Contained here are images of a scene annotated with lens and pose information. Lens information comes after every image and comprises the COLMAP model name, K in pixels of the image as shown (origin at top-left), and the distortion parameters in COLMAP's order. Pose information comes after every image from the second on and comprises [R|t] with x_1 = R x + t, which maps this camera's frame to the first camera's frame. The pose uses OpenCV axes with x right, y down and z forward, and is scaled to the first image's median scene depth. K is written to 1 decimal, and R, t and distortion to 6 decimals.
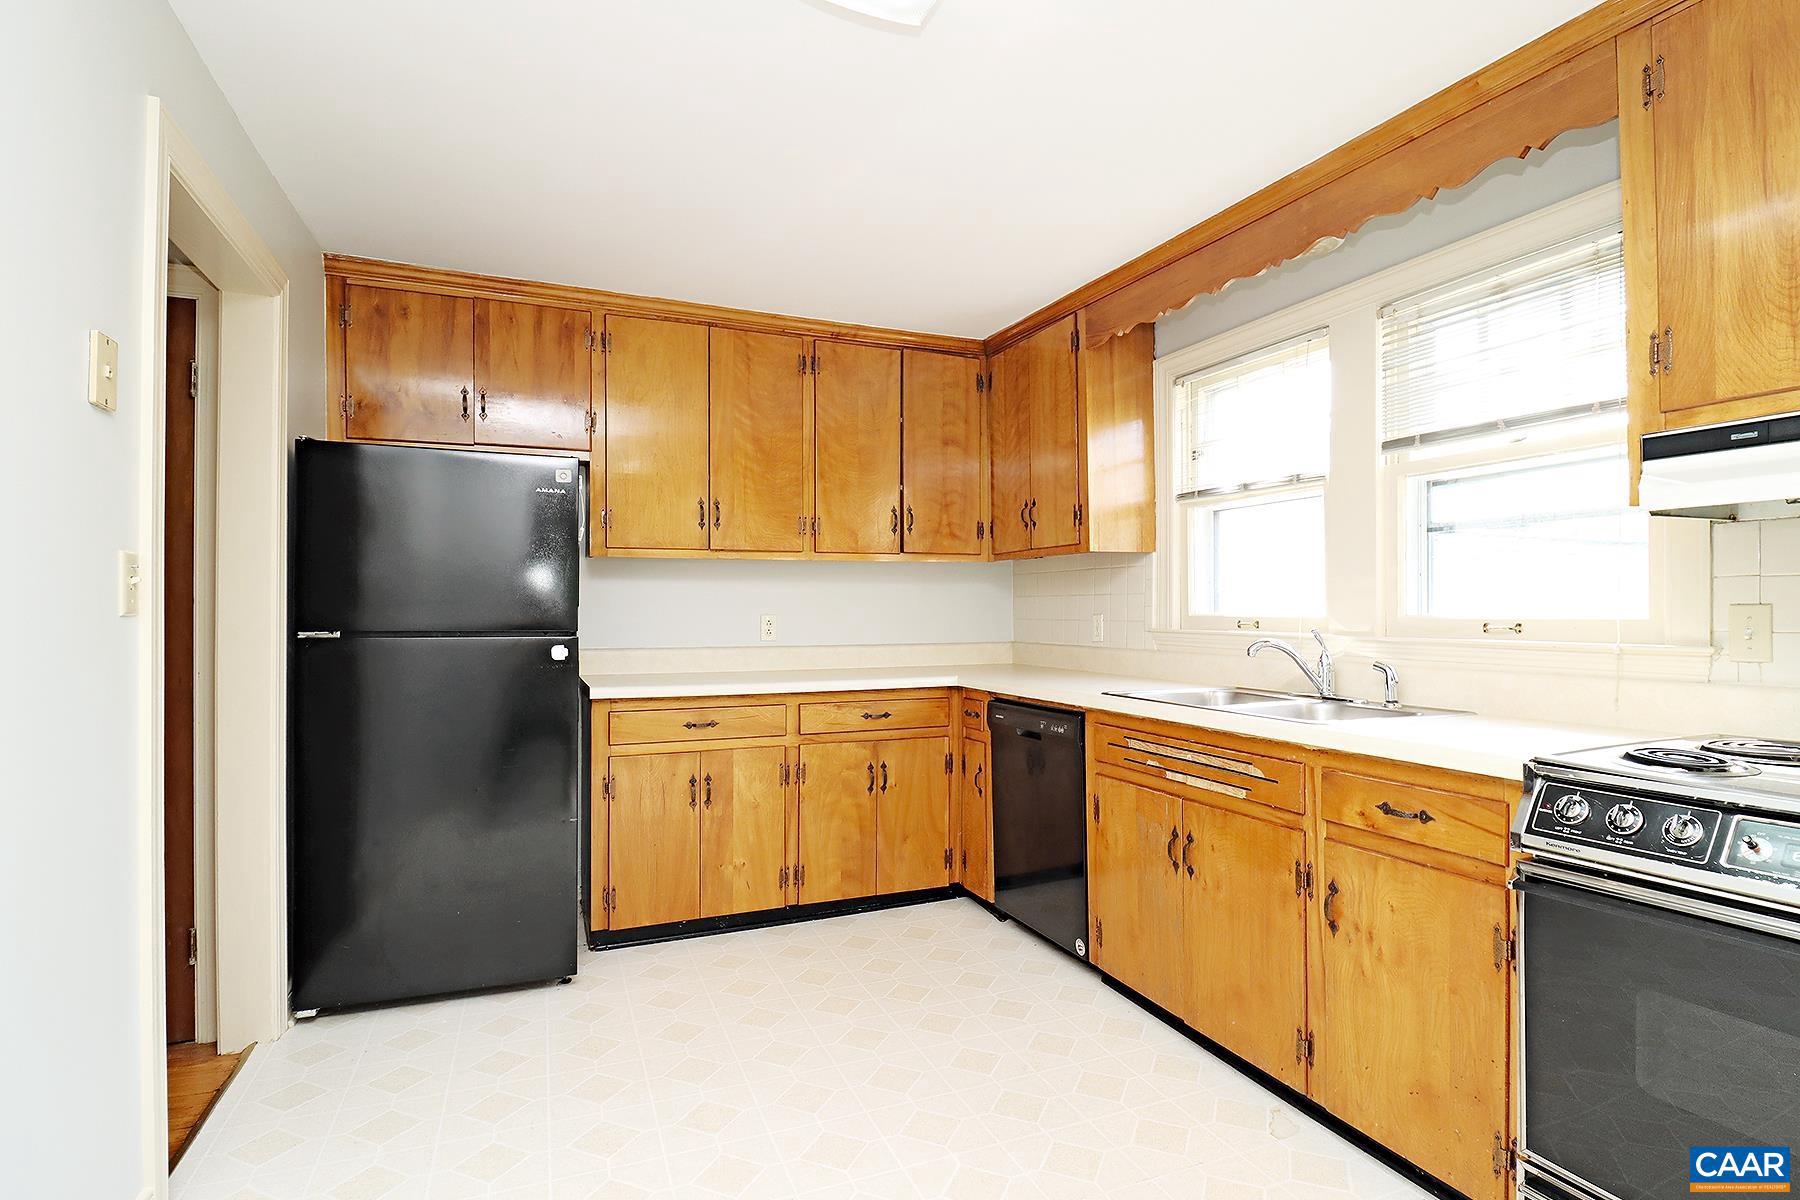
lens RADIAL K [[871.6, 0, 902.5], [0, 871.6, 602.8], [0, 0, 1]] dist [-0.028032, -0.001345]
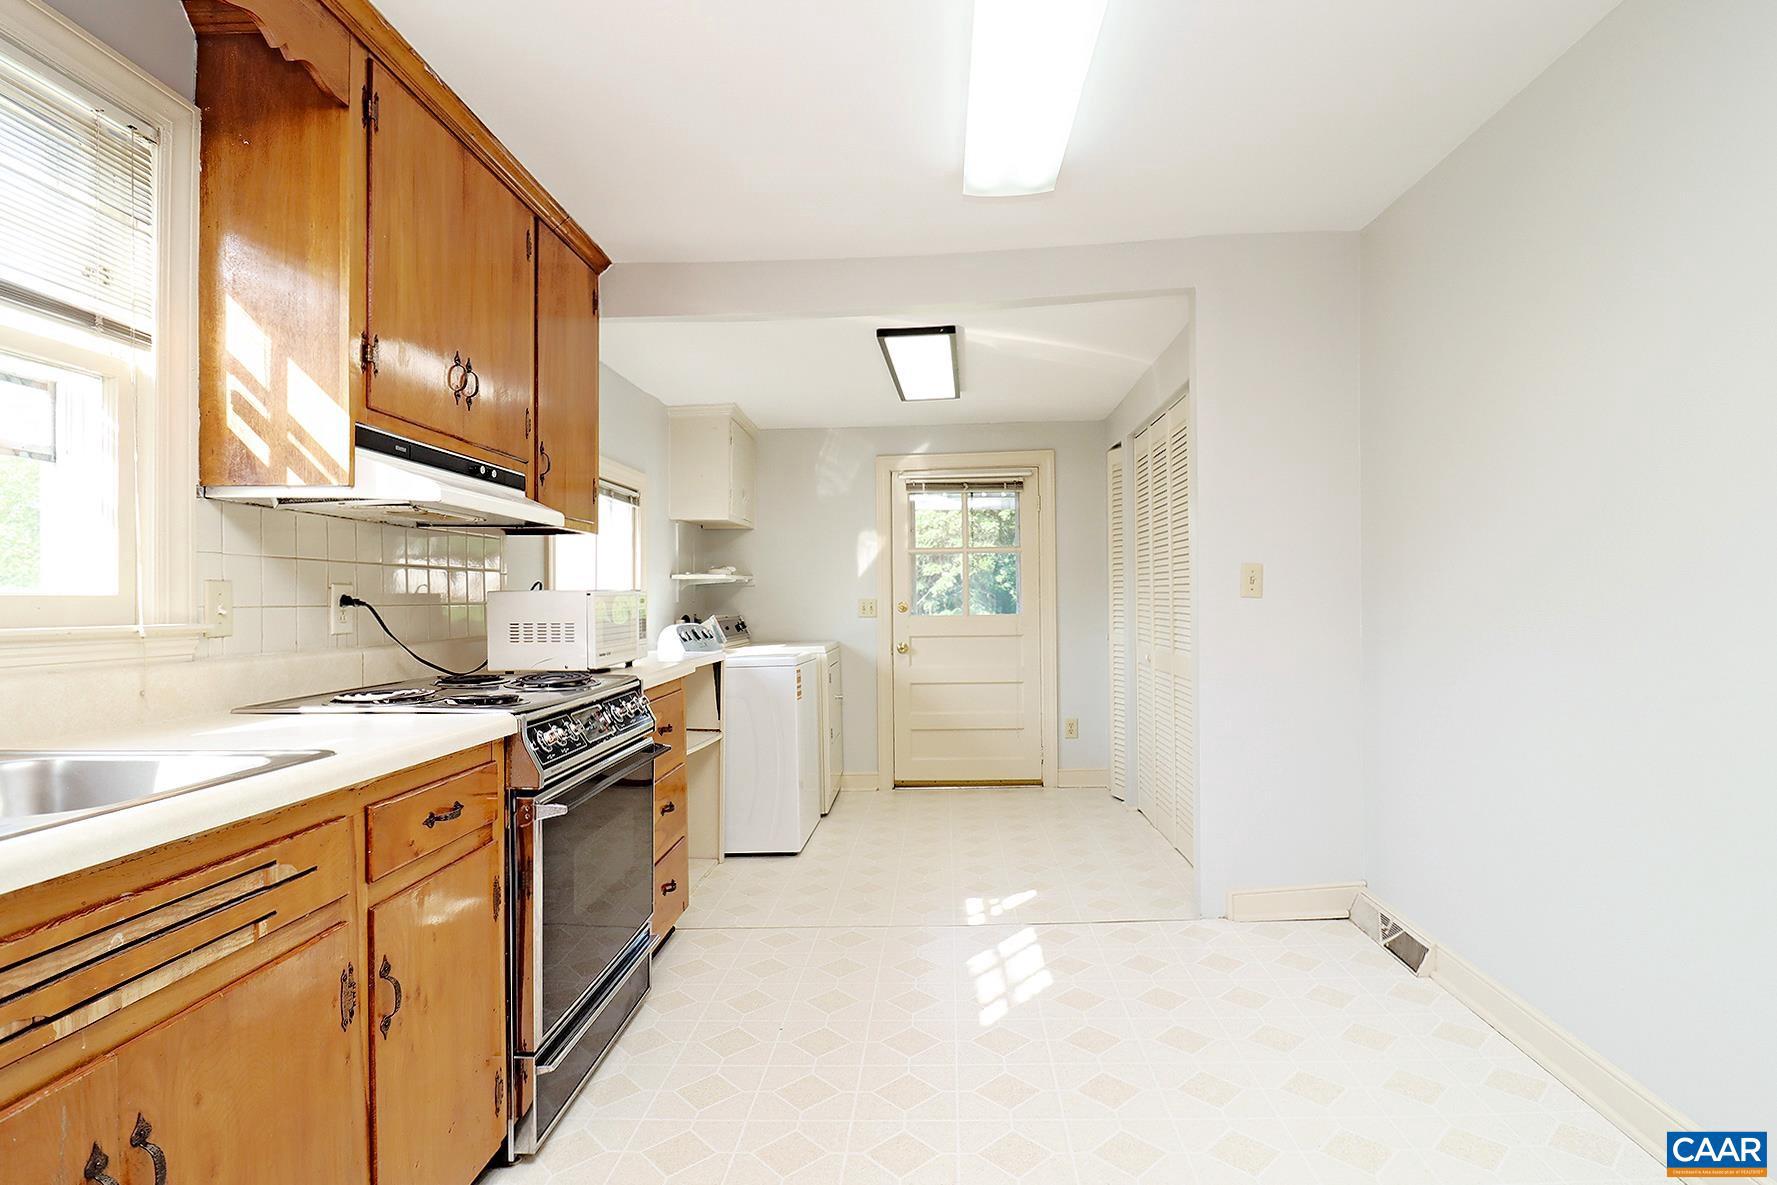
lens RADIAL K [[860.5, 0, 896.0], [0, 860.5, 601.1], [0, 0, 1]] dist [-0.028032, -0.001345]
pose [[-0.899219, 0.005958, 0.437458, -0.170069], [0.001605, 0.999945, -0.010319, 0.033518], [-0.437495, -0.008577, -0.899180, 1.340733]]
